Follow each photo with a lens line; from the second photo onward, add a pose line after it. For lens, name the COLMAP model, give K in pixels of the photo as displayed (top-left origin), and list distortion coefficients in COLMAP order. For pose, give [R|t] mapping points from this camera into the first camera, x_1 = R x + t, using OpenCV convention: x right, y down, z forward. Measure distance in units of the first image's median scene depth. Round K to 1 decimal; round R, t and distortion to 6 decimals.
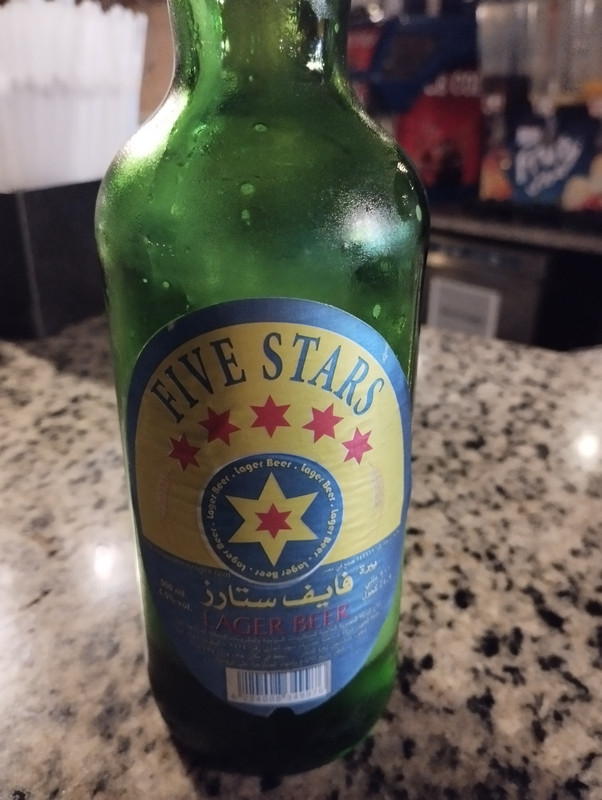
lens RADIAL K [[666.0, 0, 302.2], [0, 666.0, 398.1], [0, 0, 1]] dist [0.027793, -0.077950]
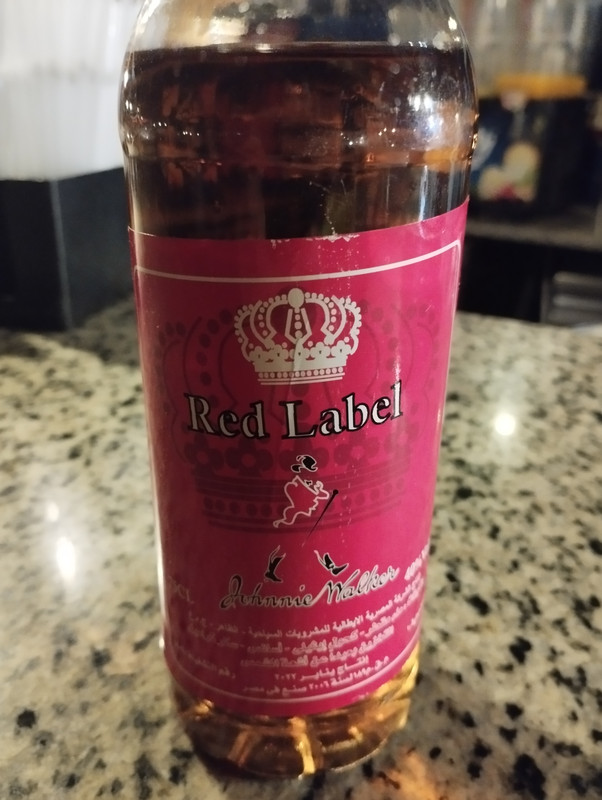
lens RADIAL K [[666.0, 0, 299.7], [0, 666.0, 397.5], [0, 0, 1]] dist [0.027793, -0.077950]
pose [[0.990768, -0.038950, 0.129851, -0.335927], [0.037181, 0.999180, 0.016021, 0.012369], [-0.130368, -0.011045, 0.991404, -0.033519]]
